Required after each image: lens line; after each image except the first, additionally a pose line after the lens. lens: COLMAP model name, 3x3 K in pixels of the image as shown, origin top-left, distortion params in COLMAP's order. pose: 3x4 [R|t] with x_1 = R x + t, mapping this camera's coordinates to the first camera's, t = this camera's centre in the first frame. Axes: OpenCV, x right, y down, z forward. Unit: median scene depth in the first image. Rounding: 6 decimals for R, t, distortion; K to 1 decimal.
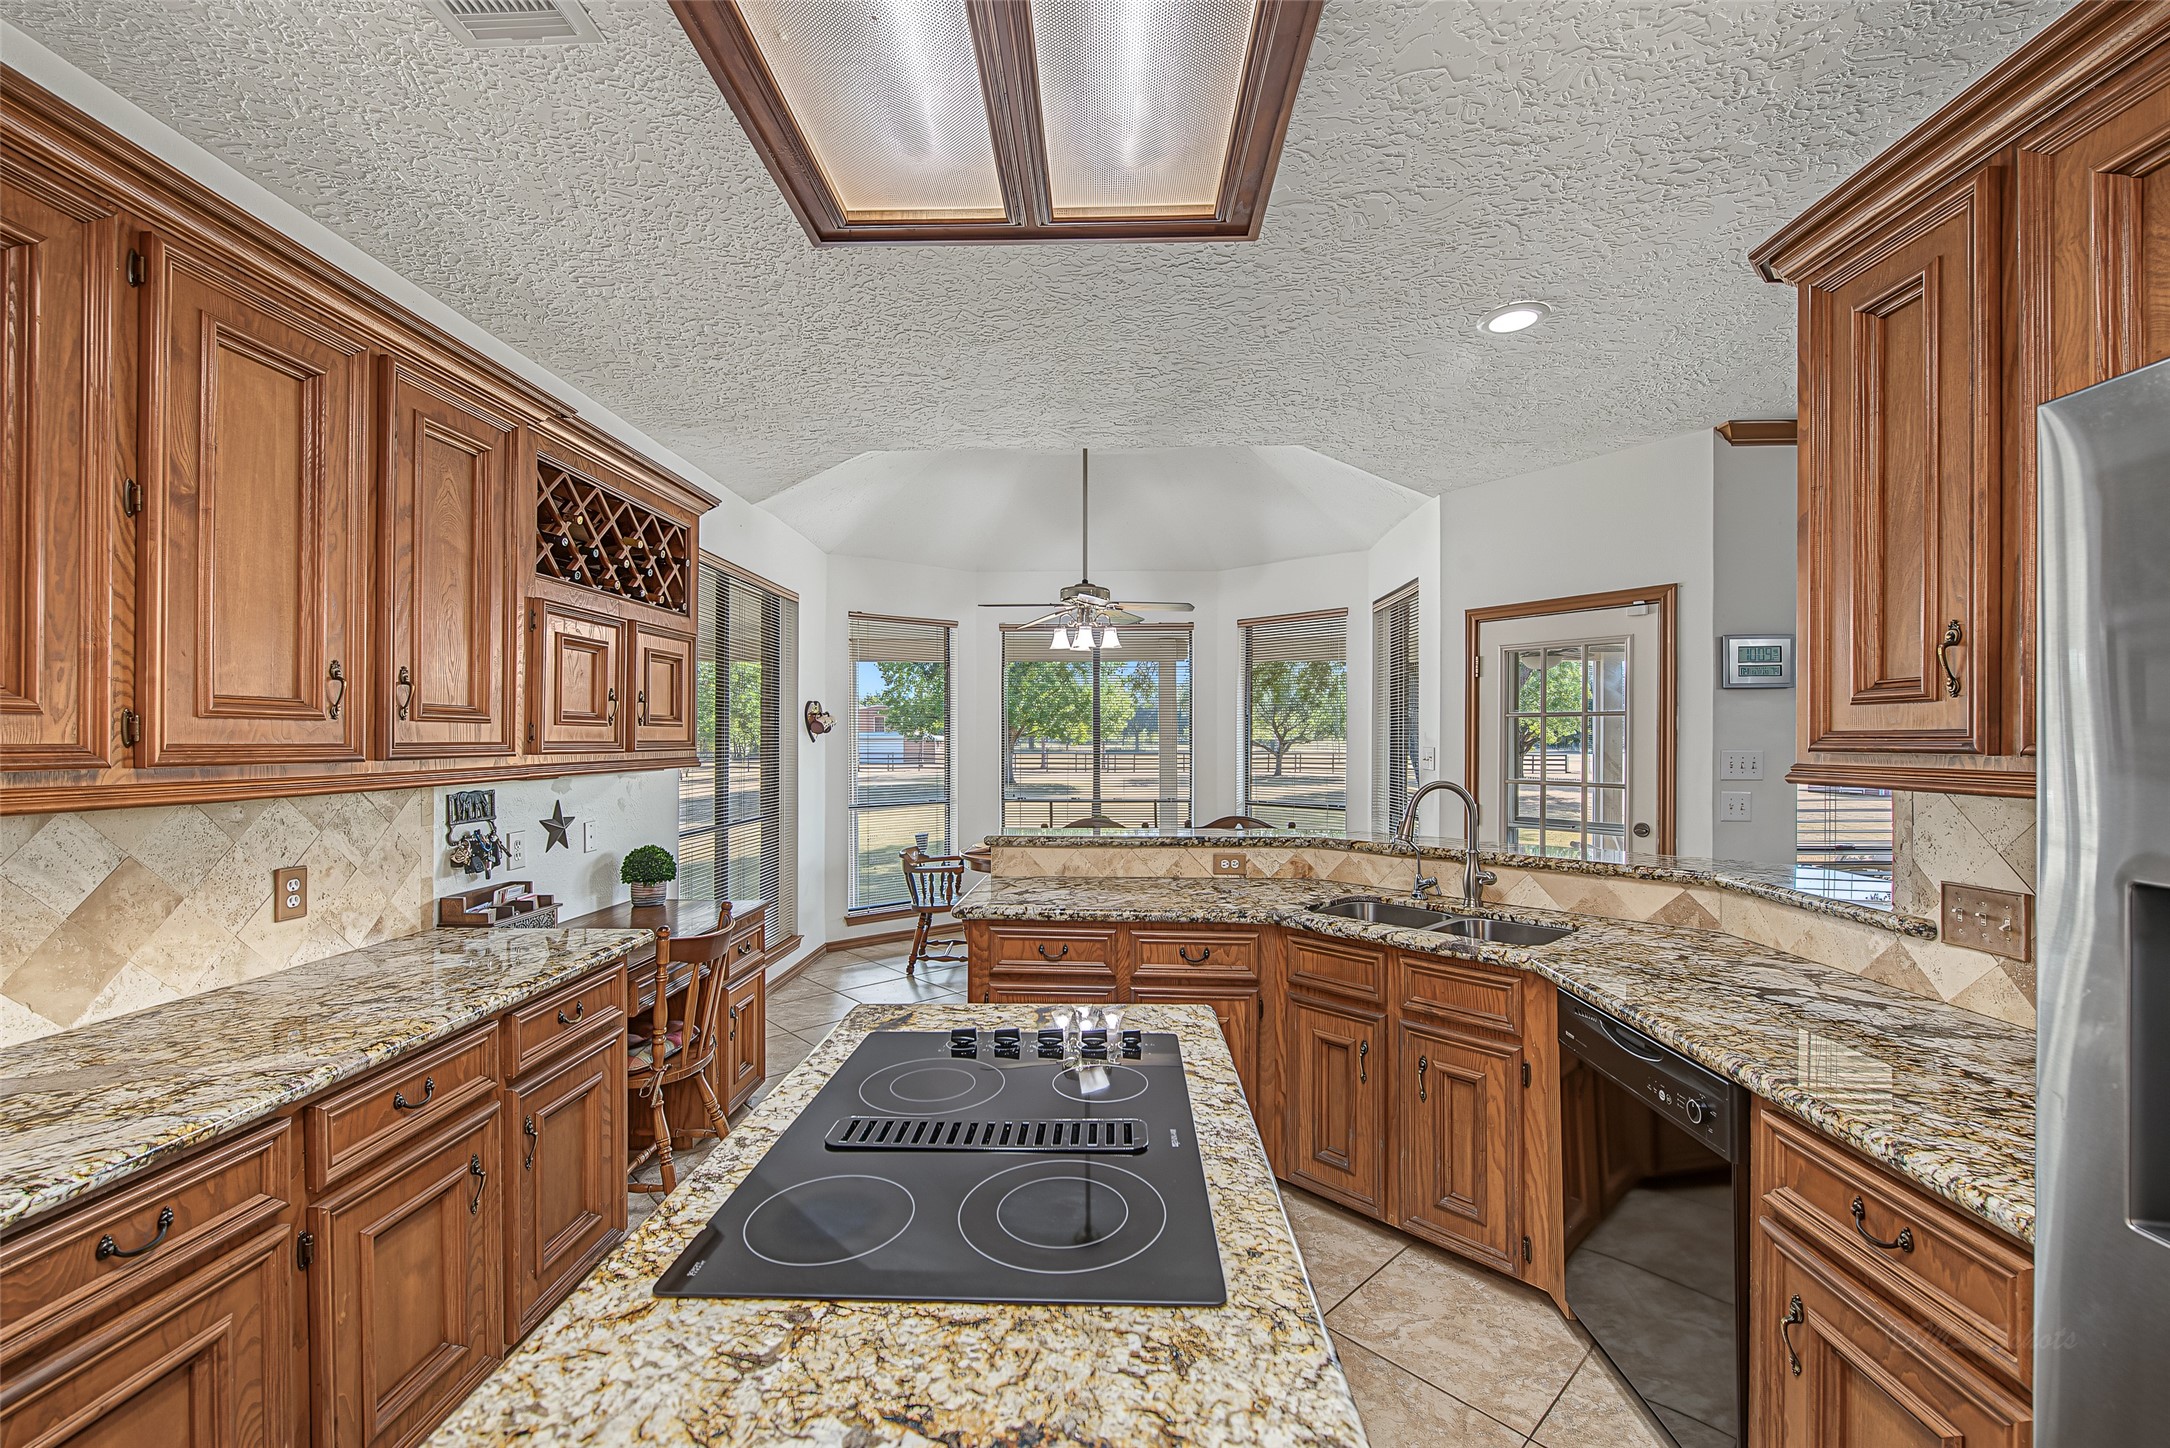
lens RADIAL K [[880.9, 0, 1084.0], [0, 880.9, 735.1], [0, 0, 1]] dist [-0.001660, -0.000119]
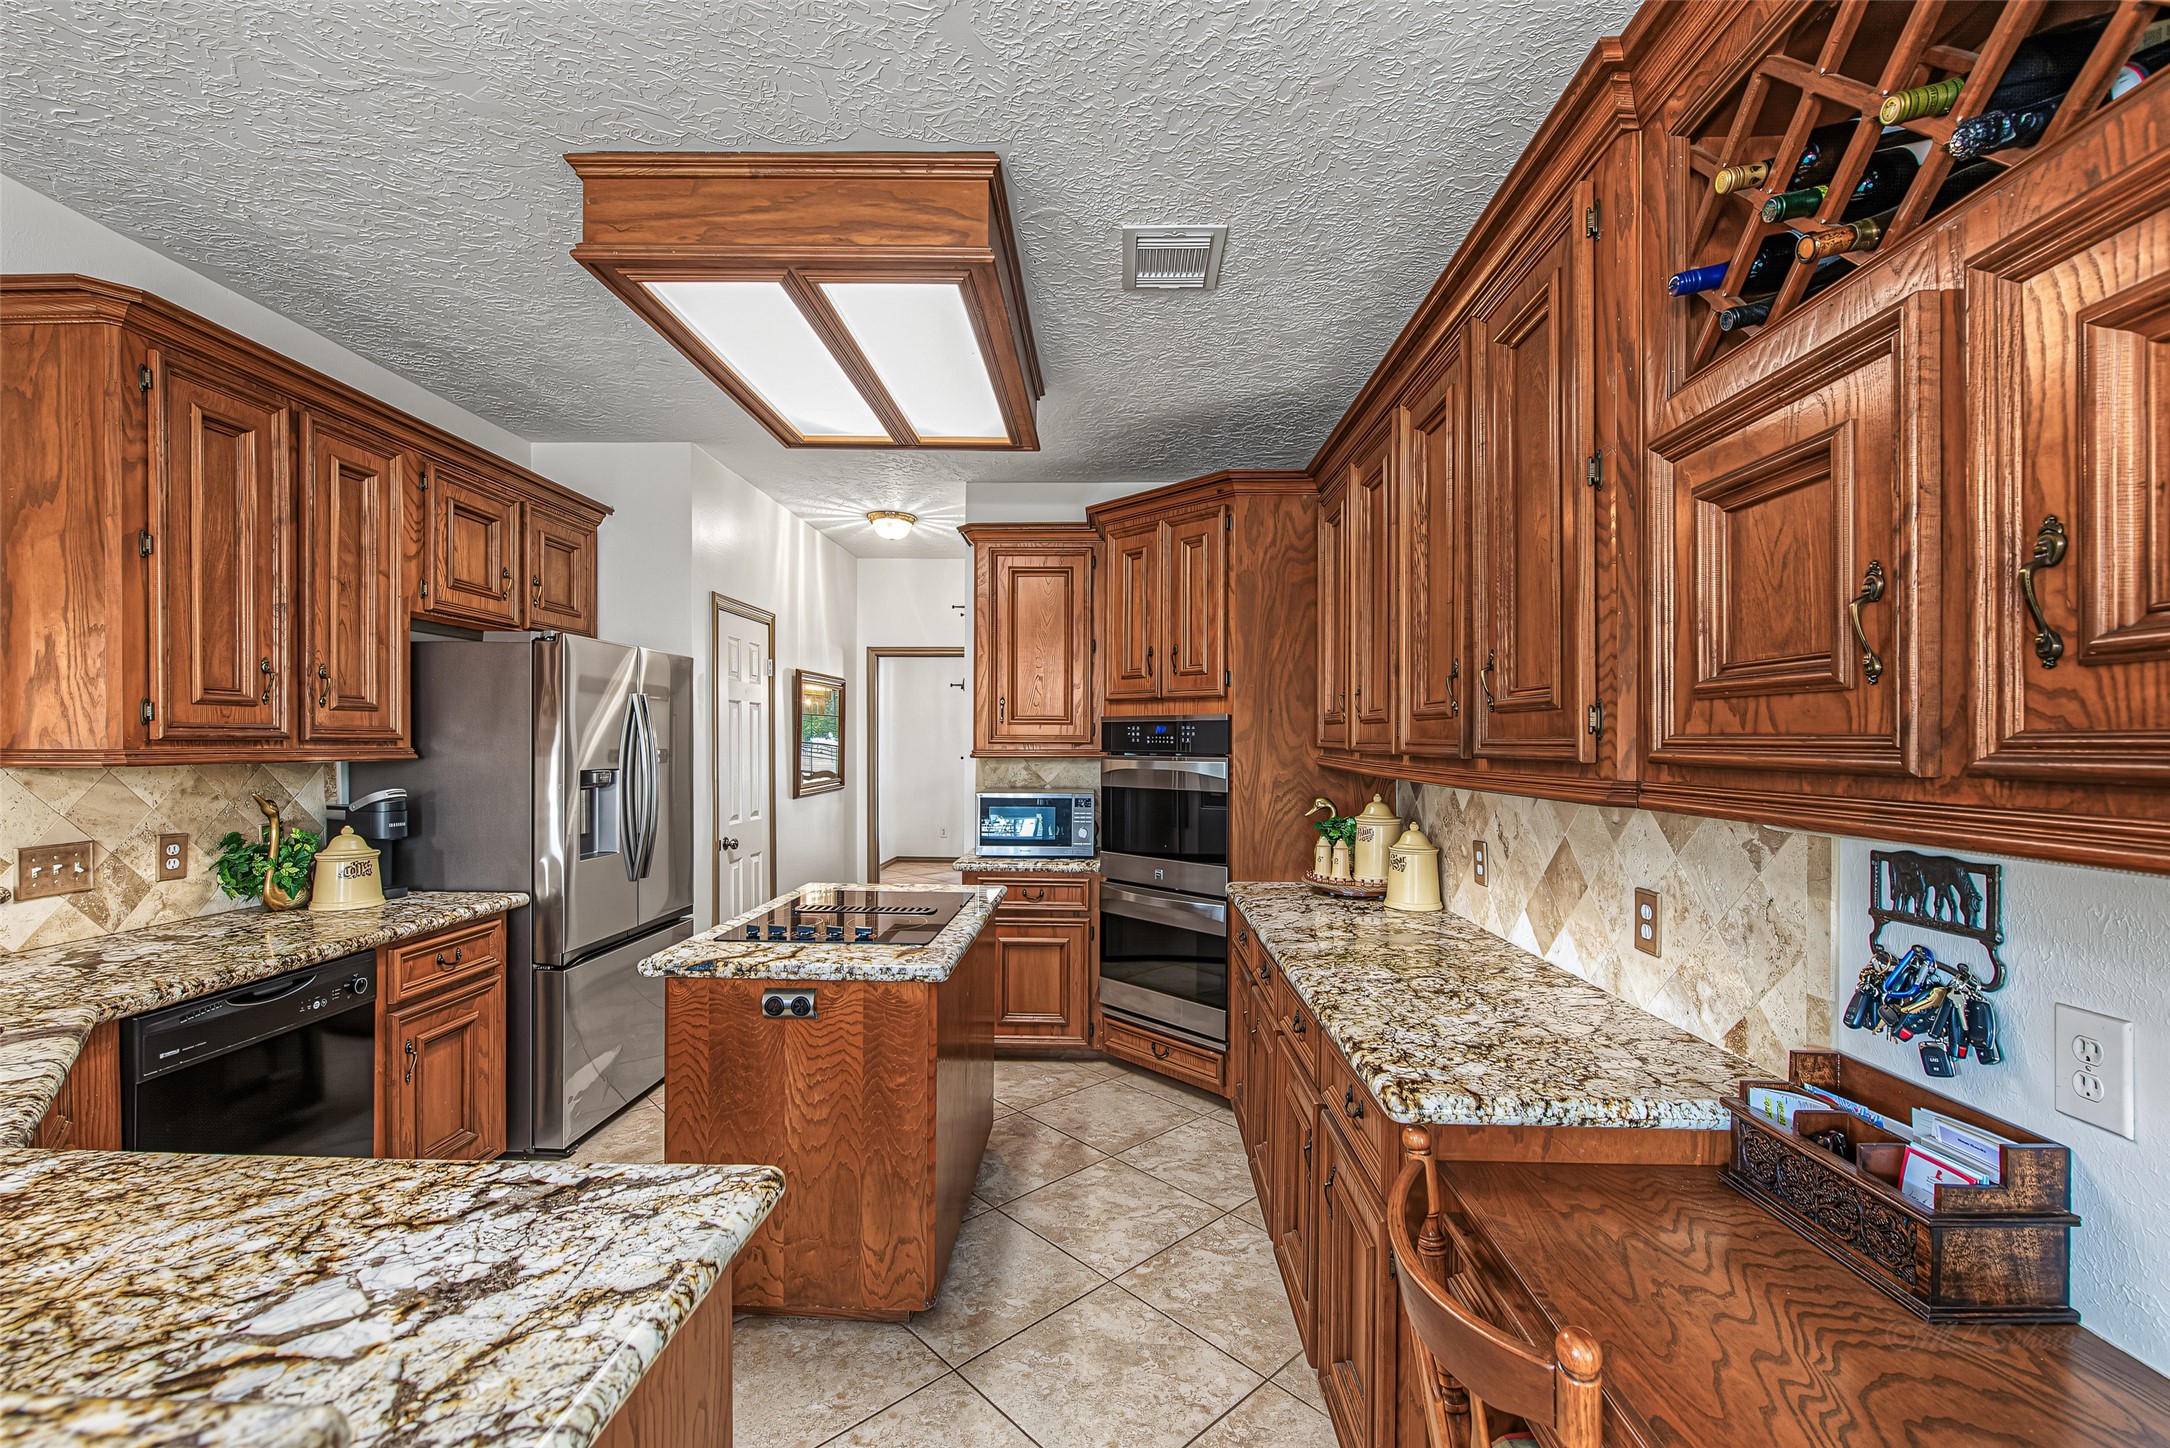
lens RADIAL K [[880.9, 0, 1088.5], [0, 880.9, 740.7], [0, 0, 1]] dist [-0.001660, -0.000119]
pose [[-0.999976, -0.006660, -0.002128, -0.383844], [-0.006641, 0.999939, -0.008821, 0.021036], [0.002187, -0.008807, -0.999959, 1.875945]]
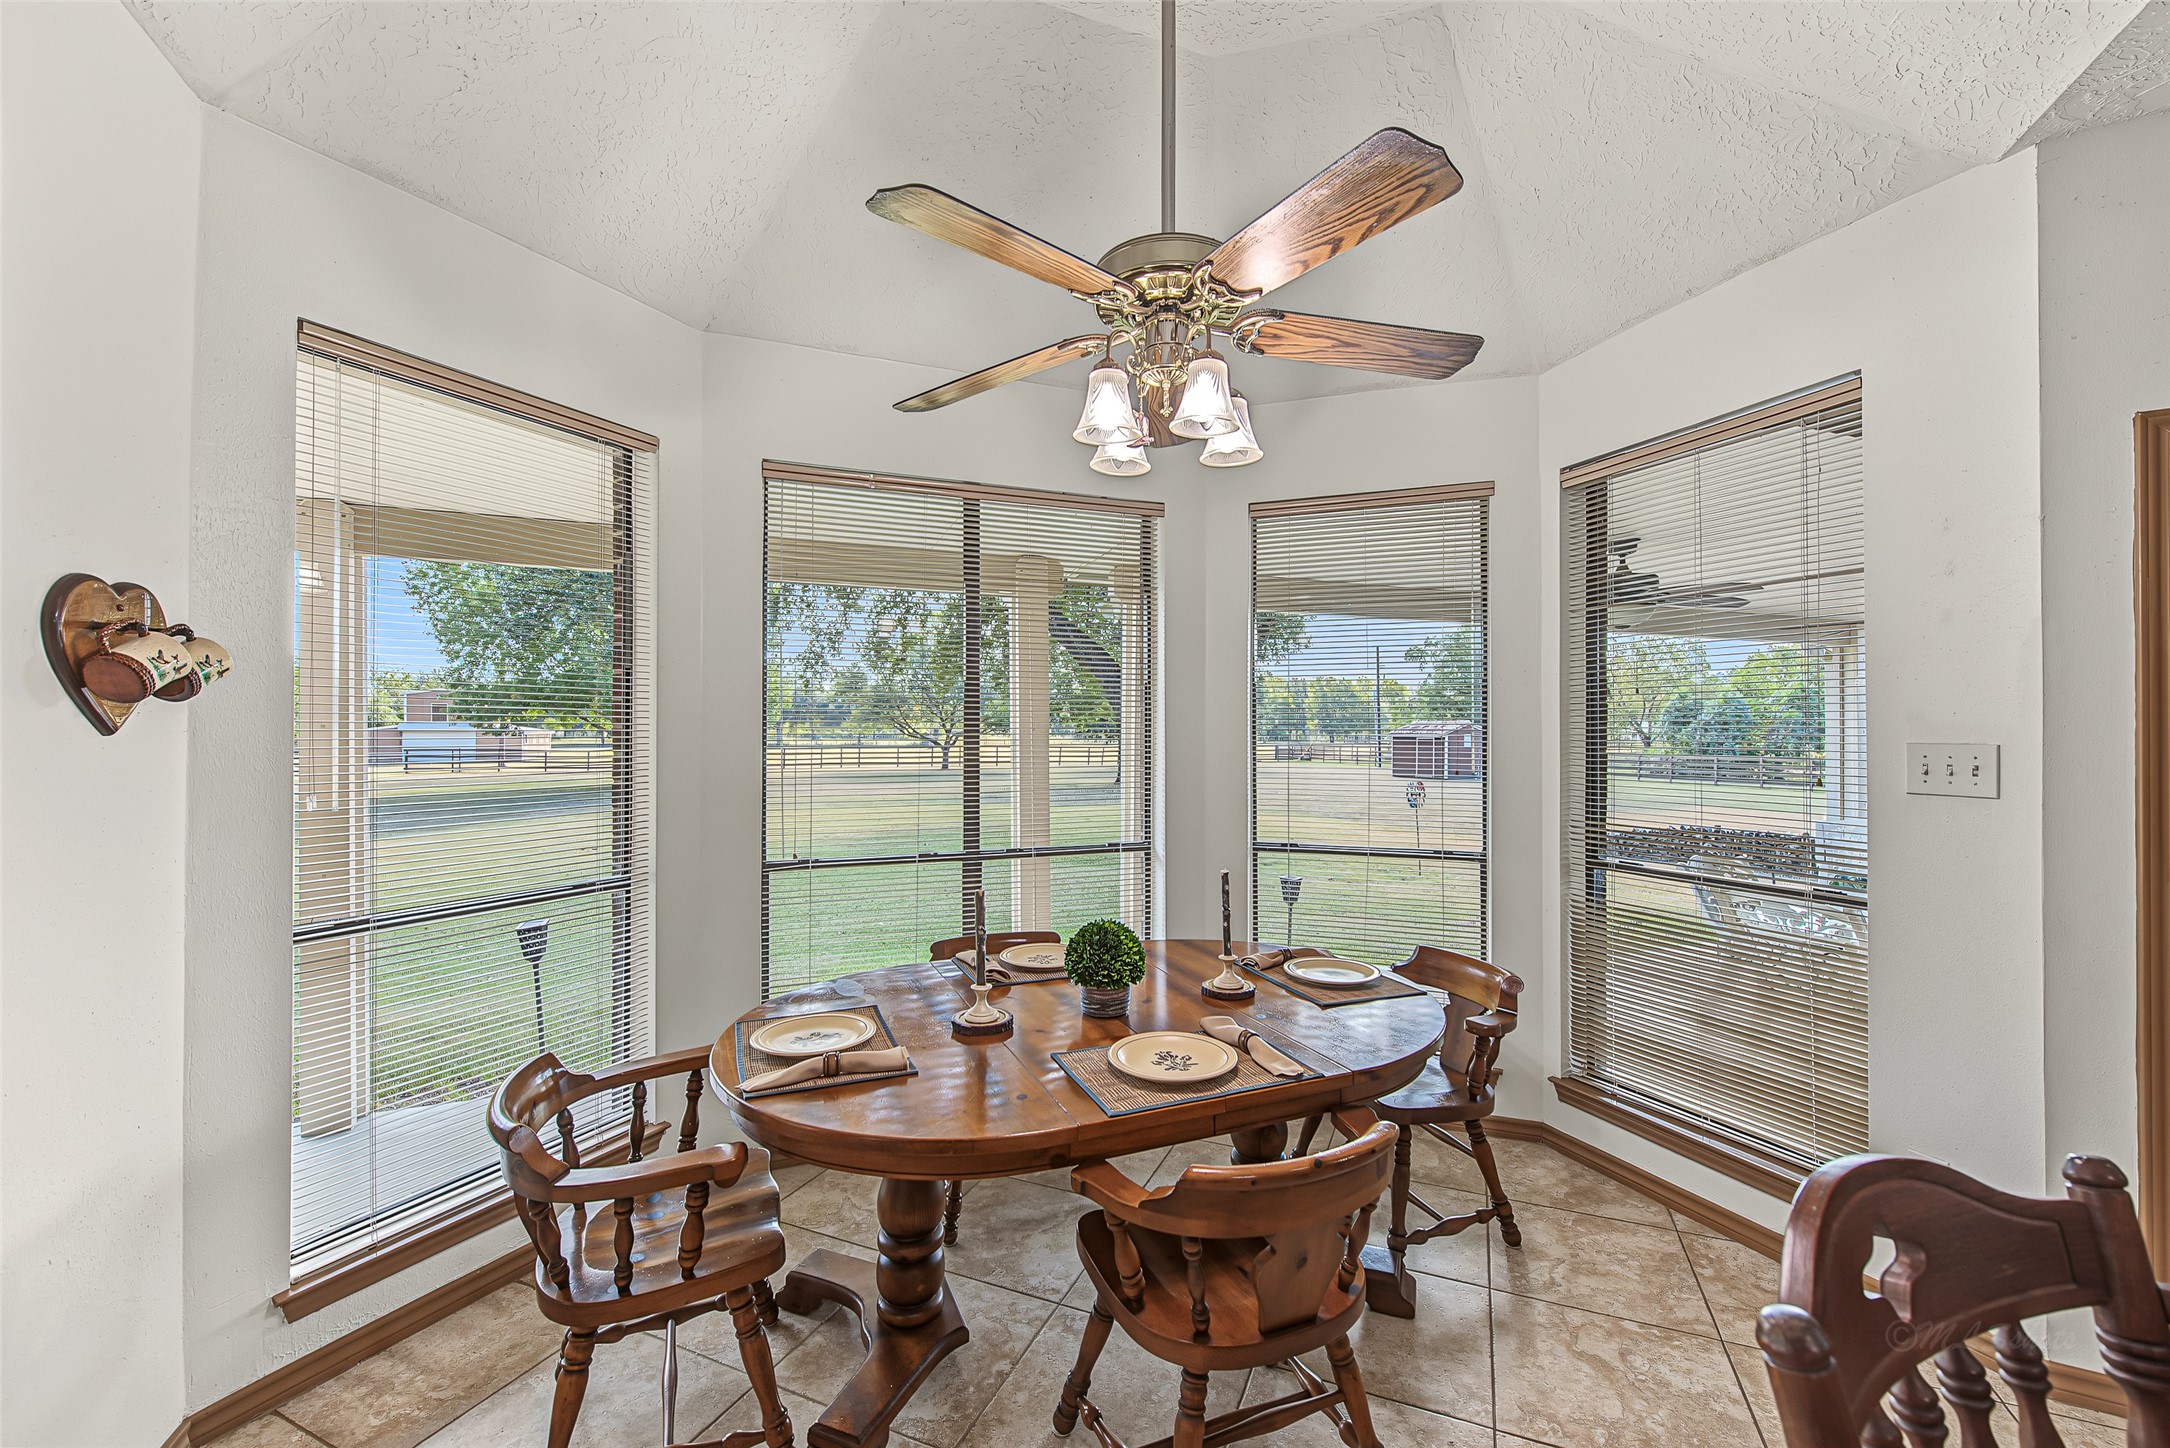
lens RADIAL K [[880.9, 0, 1080.4], [0, 880.9, 724.6], [0, 0, 1]] dist [-0.001660, -0.000119]
pose [[0.921123, 0.006007, 0.389225, -0.114399], [-0.004140, 0.999976, -0.005636, 0.004383], [-0.389249, 0.003581, 0.921125, 0.521598]]
